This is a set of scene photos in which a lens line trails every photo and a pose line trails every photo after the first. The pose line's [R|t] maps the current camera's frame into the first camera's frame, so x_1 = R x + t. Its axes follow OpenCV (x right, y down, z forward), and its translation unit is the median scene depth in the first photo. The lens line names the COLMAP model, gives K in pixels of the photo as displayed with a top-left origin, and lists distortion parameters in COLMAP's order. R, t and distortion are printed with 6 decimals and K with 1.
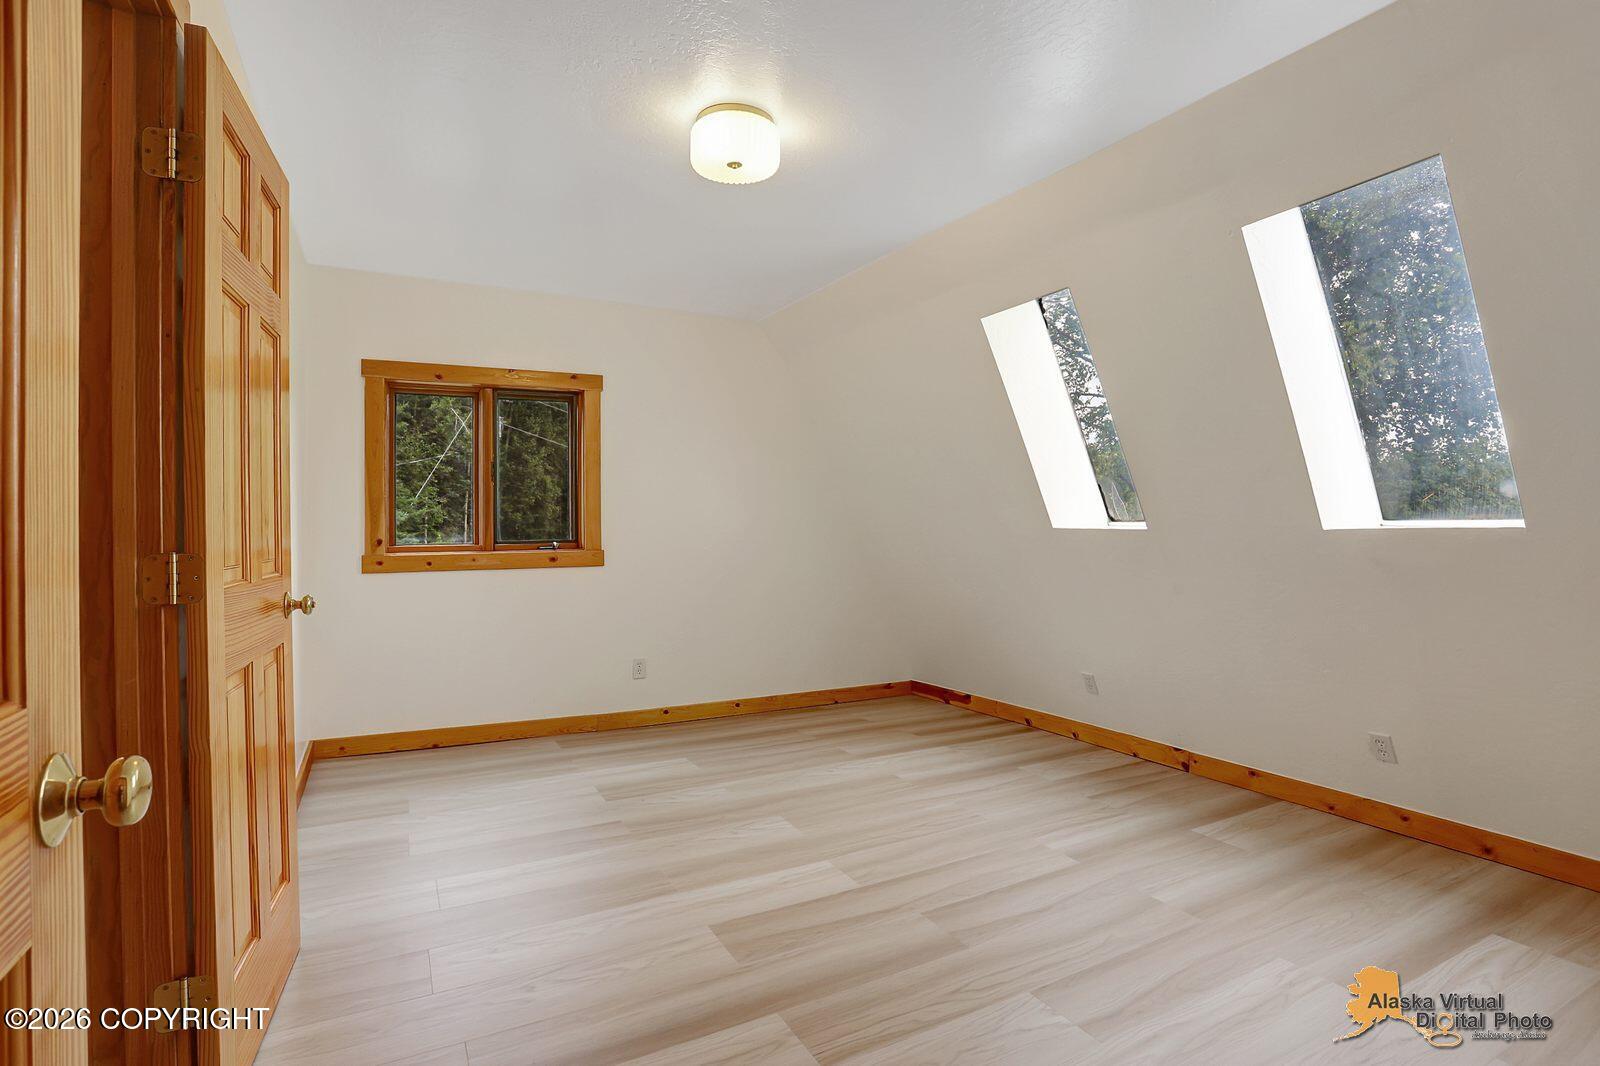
lens RADIAL K [[801.4, 0, 800.0], [0, 801.4, 533.0], [0, 0, 1]] dist [-0.001666, 0.000276]
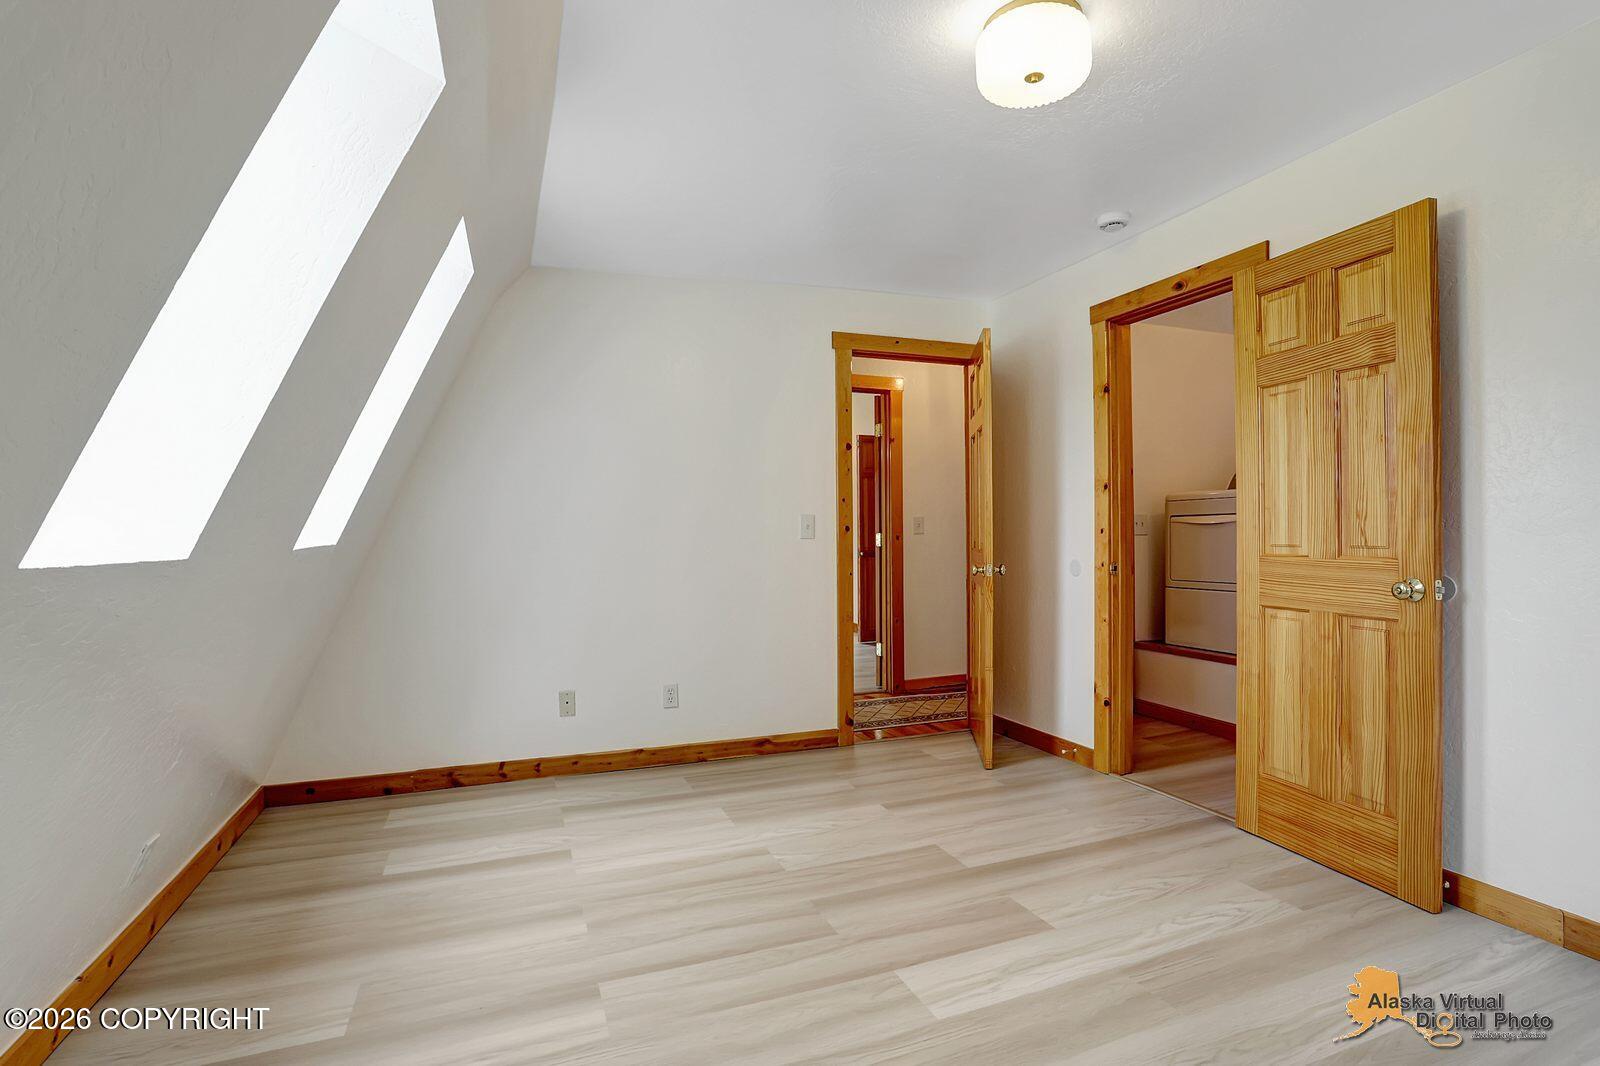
lens RADIAL K [[801.4, 0, 800.0], [0, 801.4, 533.0], [0, 0, 1]] dist [-0.001666, 0.000276]
pose [[-0.992984, 0.019914, 0.116562, 0.073969], [0.021728, 0.999661, 0.014316, -0.022987], [-0.116237, 0.016748, -0.993080, 1.966851]]
